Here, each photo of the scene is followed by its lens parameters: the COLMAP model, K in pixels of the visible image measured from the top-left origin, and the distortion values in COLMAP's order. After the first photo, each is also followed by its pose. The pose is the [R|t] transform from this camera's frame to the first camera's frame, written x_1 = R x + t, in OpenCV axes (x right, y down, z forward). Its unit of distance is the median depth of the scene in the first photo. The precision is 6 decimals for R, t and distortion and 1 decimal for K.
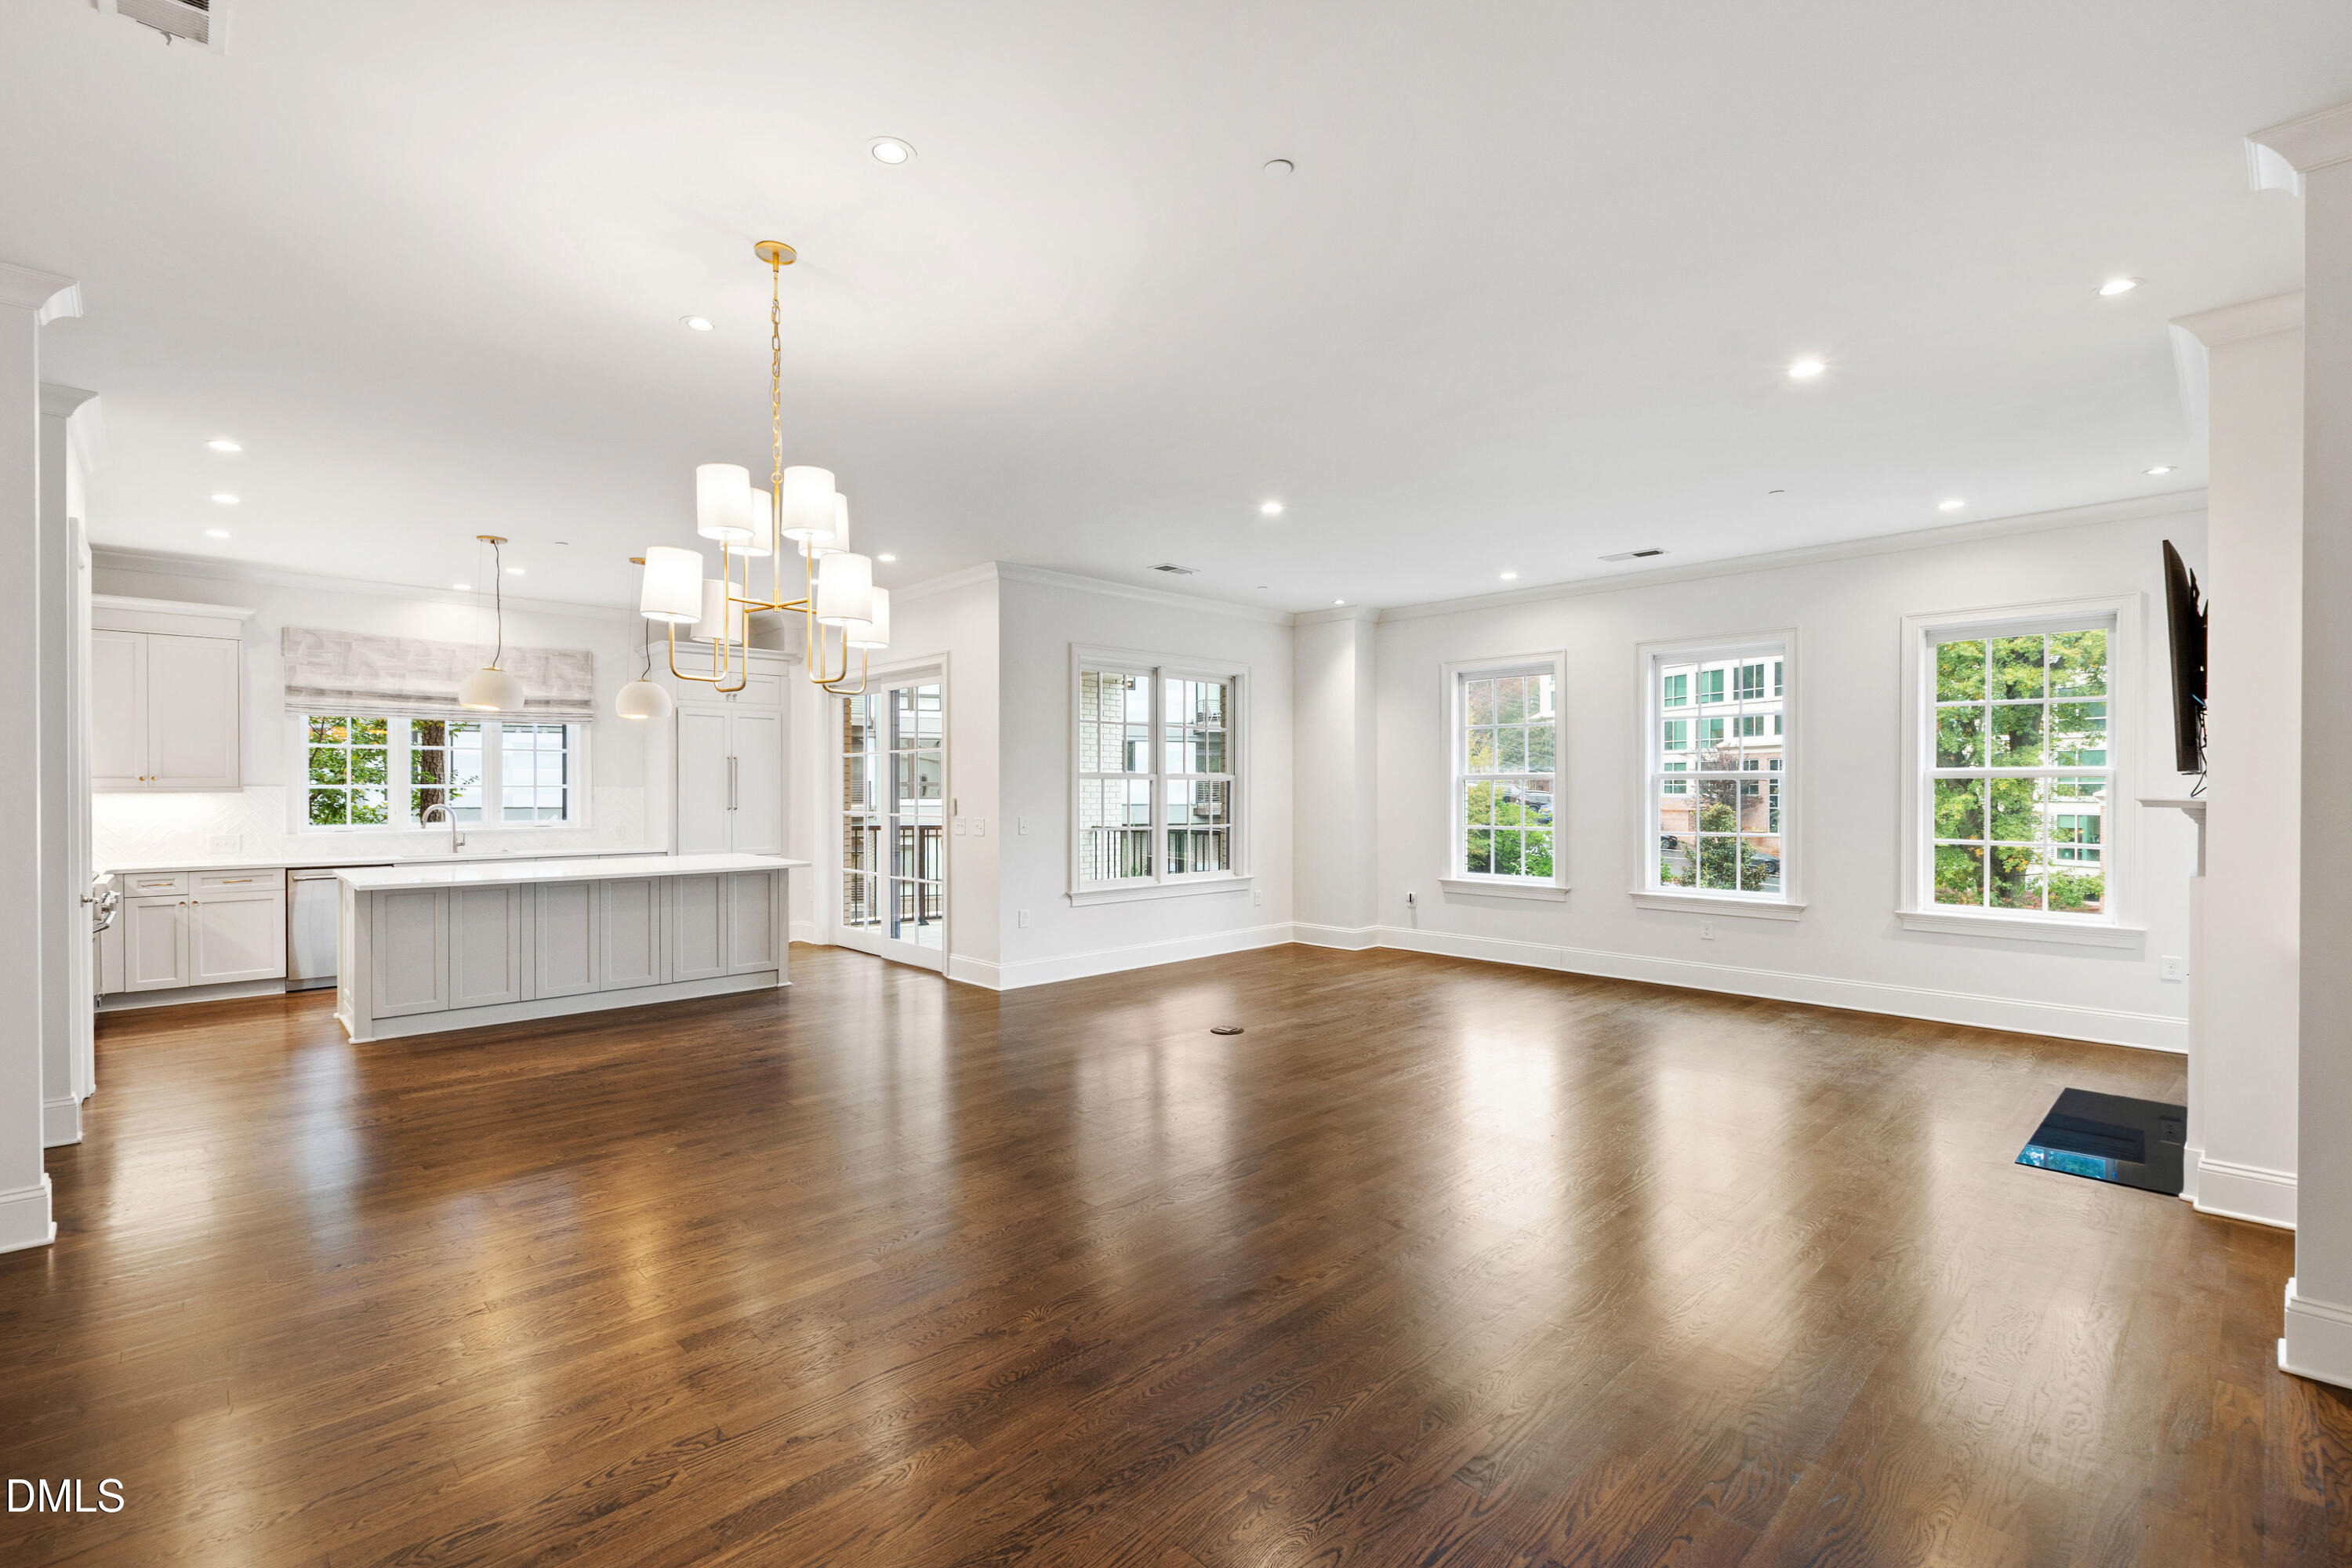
lens RADIAL K [[1021.8, 0, 1176.2], [0, 1021.8, 794.5], [0, 0, 1]] dist [0.001814, -0.000323]
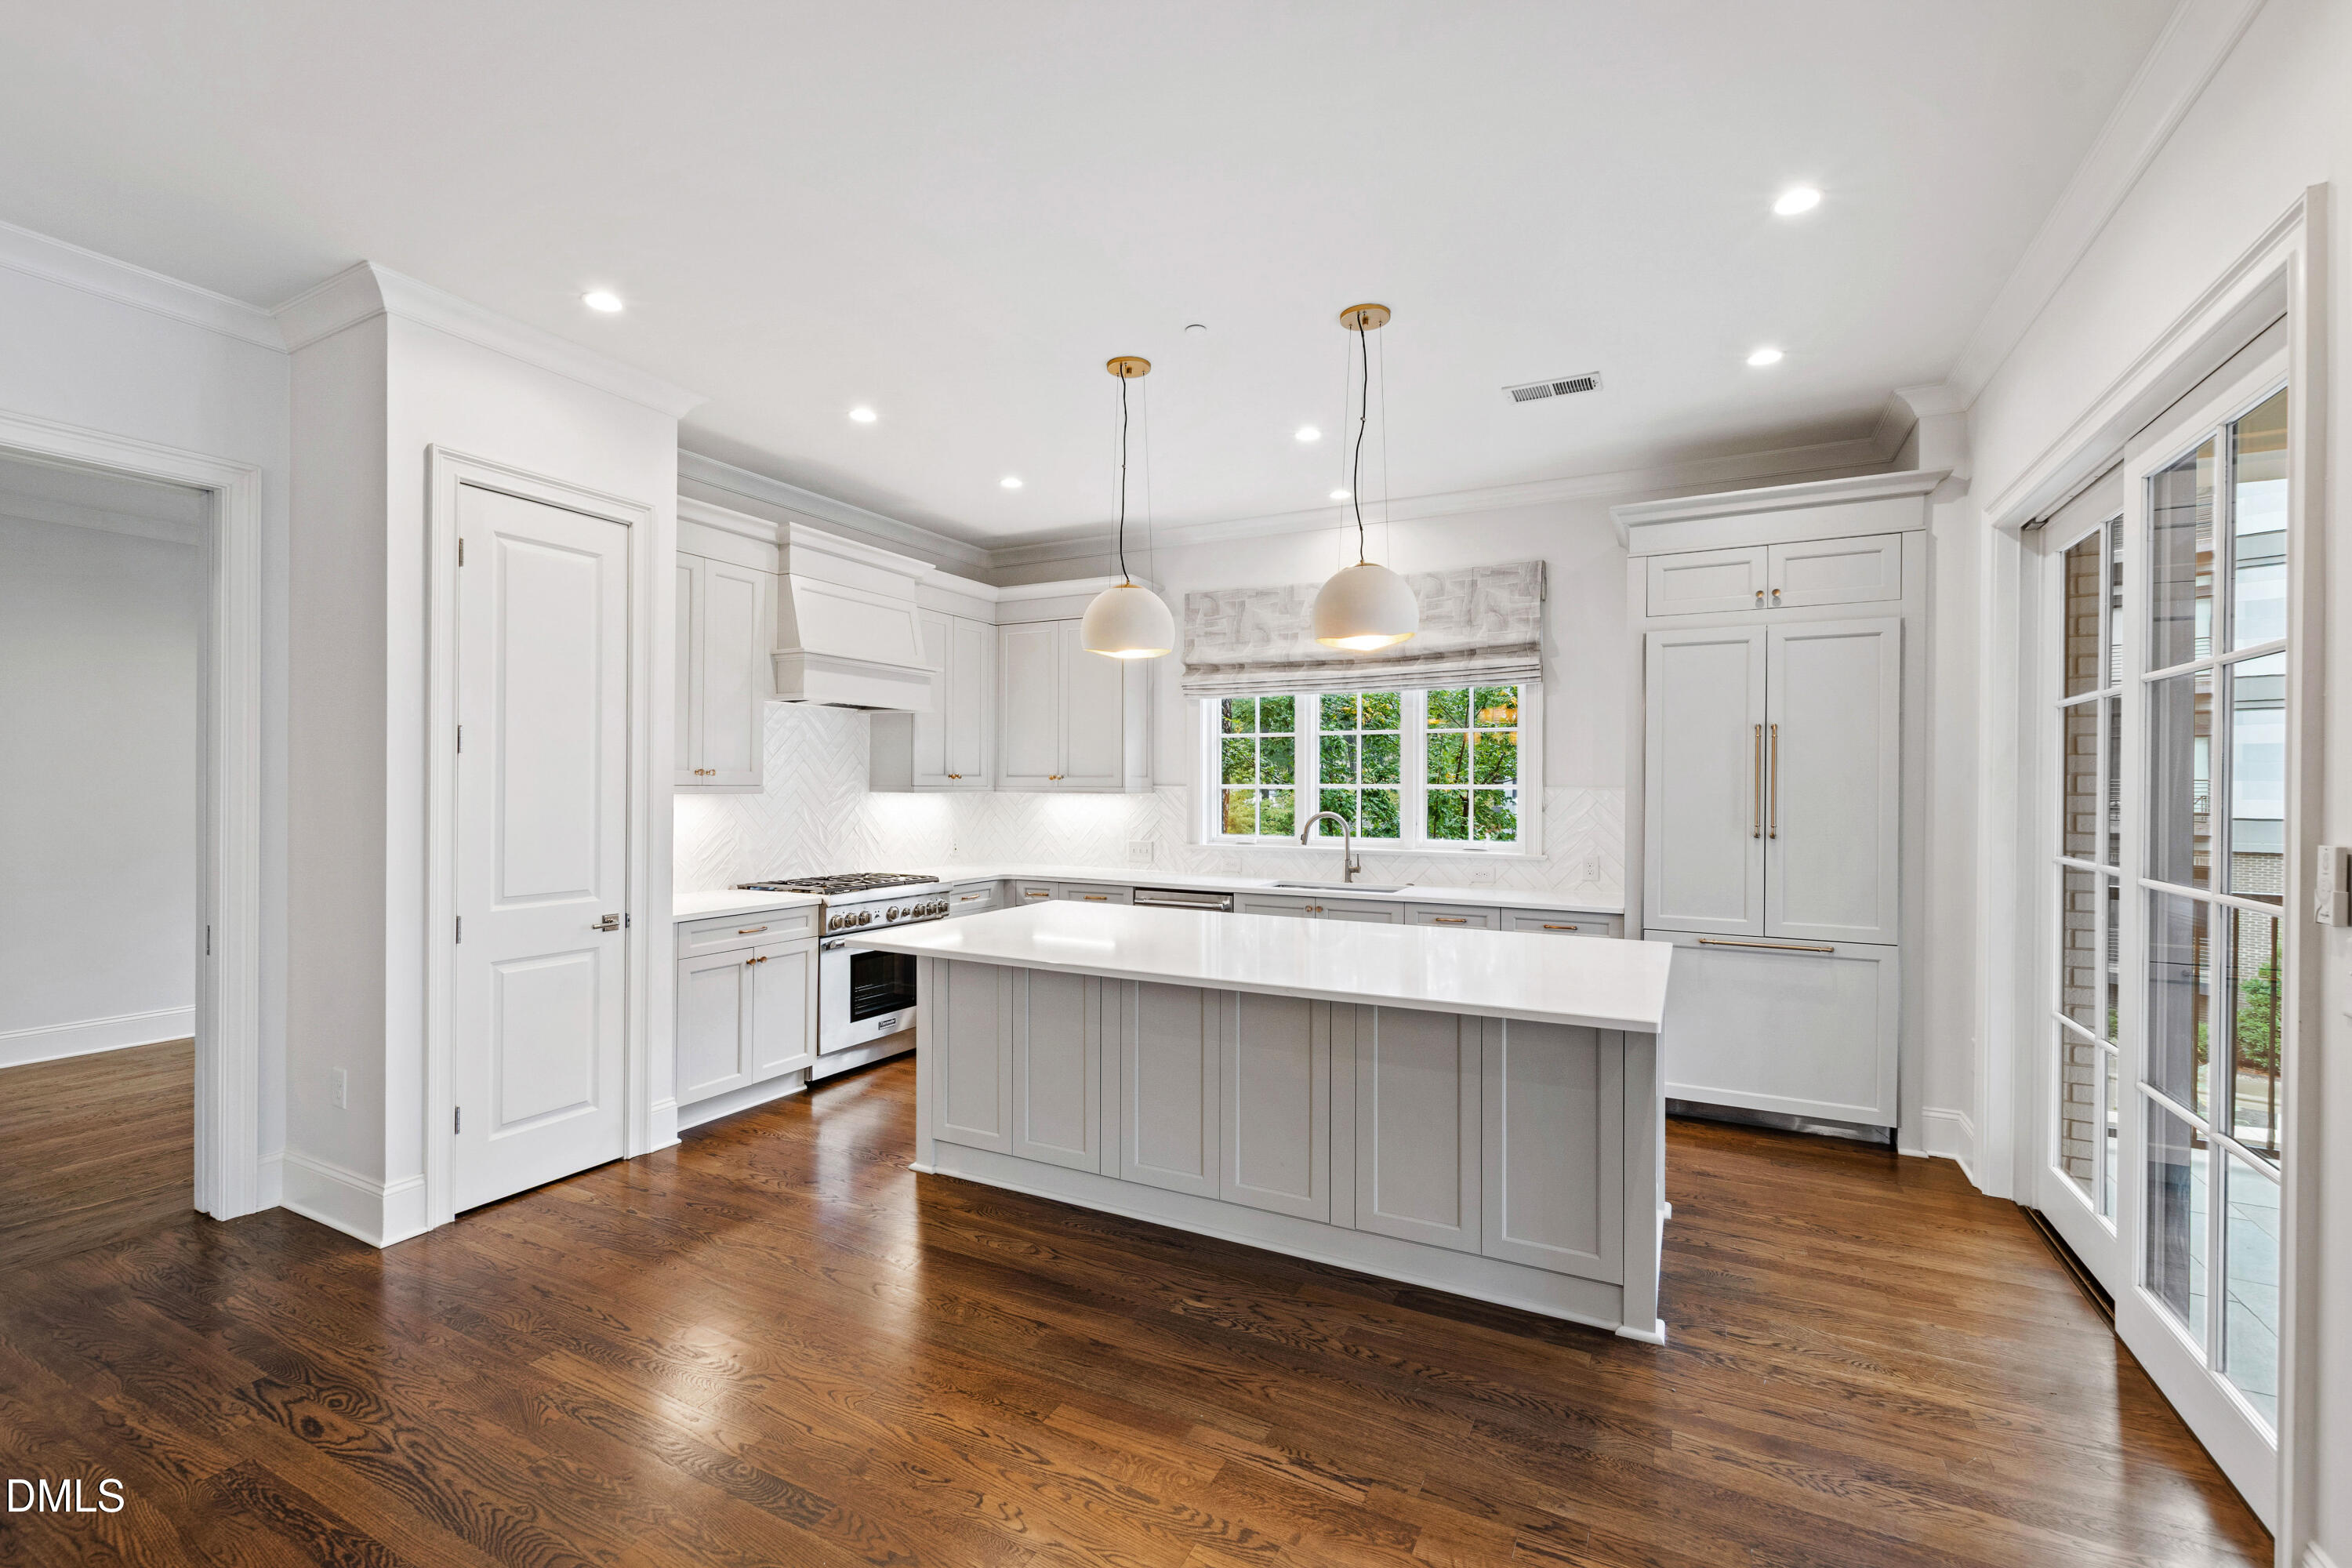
lens RADIAL K [[1021.8, 0, 1162.1], [0, 1021.8, 785.9], [0, 0, 1]] dist [0.001814, -0.000323]
pose [[0.301318, 0.001635, -0.953522, -0.084376], [-0.010200, 0.999947, -0.001509, -0.006346], [0.953469, 0.010181, 0.301319, 0.699003]]
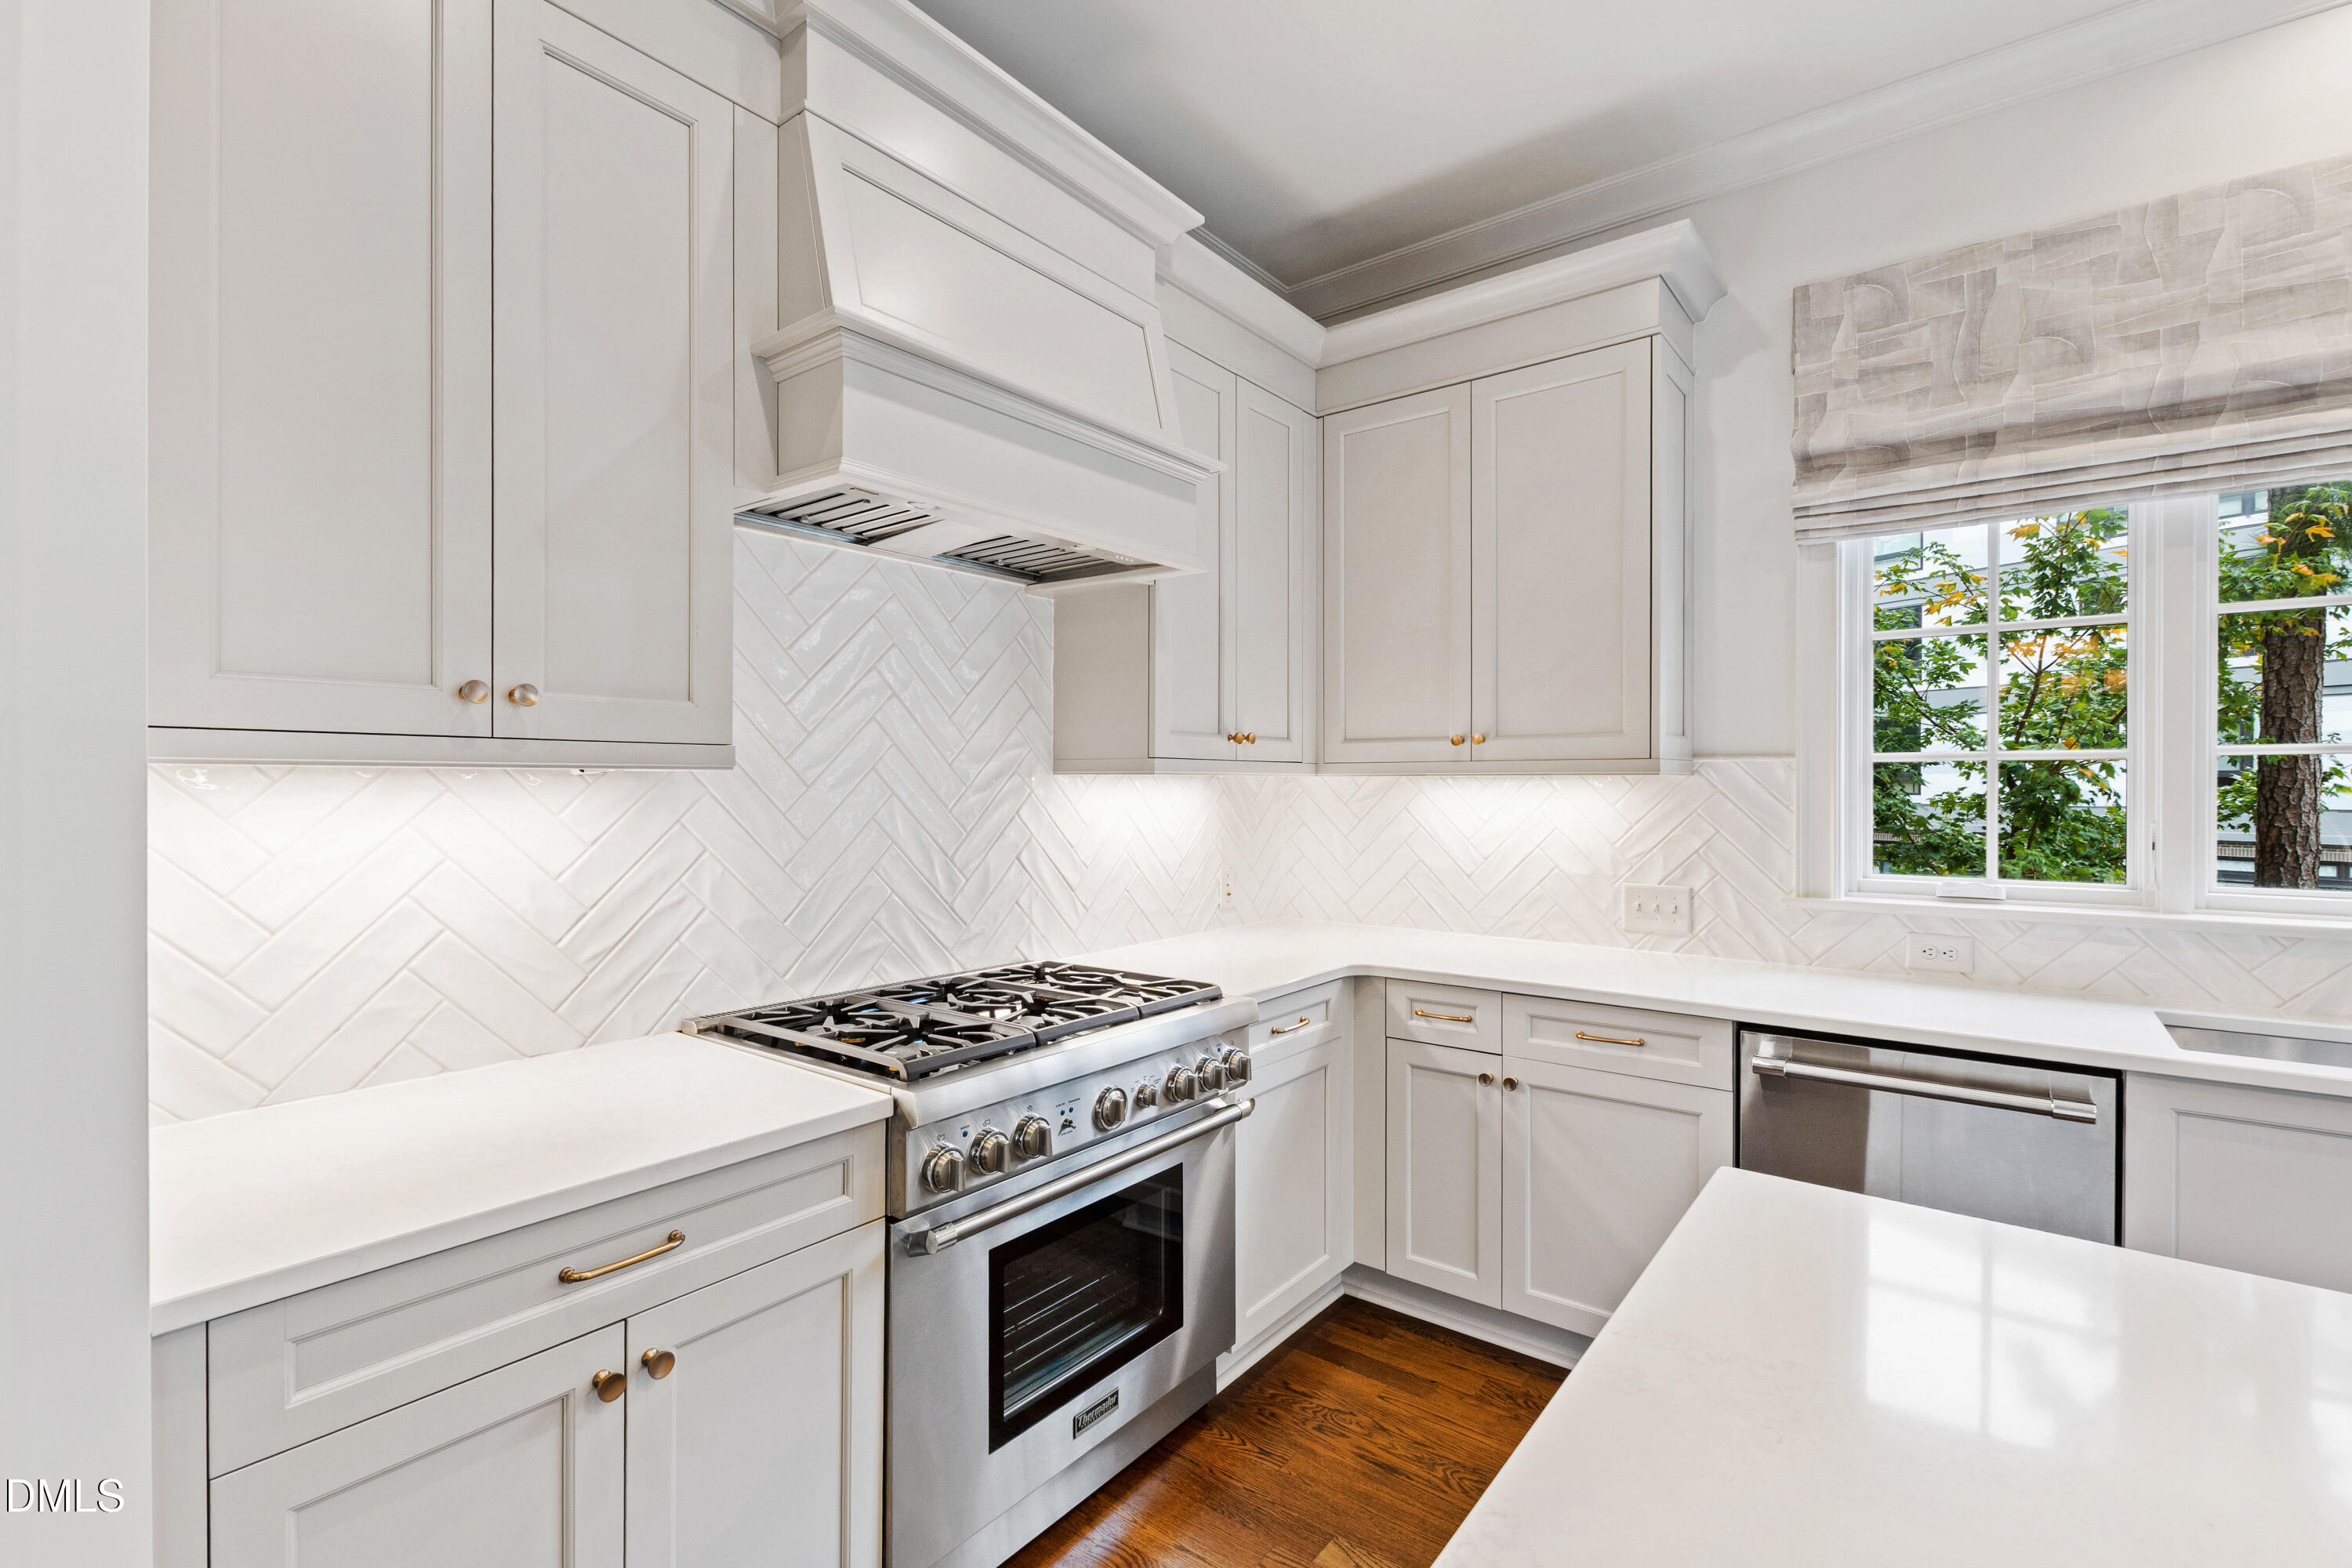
lens RADIAL K [[1021.8, 0, 1176.6], [0, 1021.8, 791.1], [0, 0, 1]] dist [0.001814, -0.000323]
pose [[0.125154, 0.007138, -0.992112, -0.533252], [-0.005219, 0.999965, 0.006536, 0.002274], [0.992124, 0.004360, 0.125187, 0.718405]]
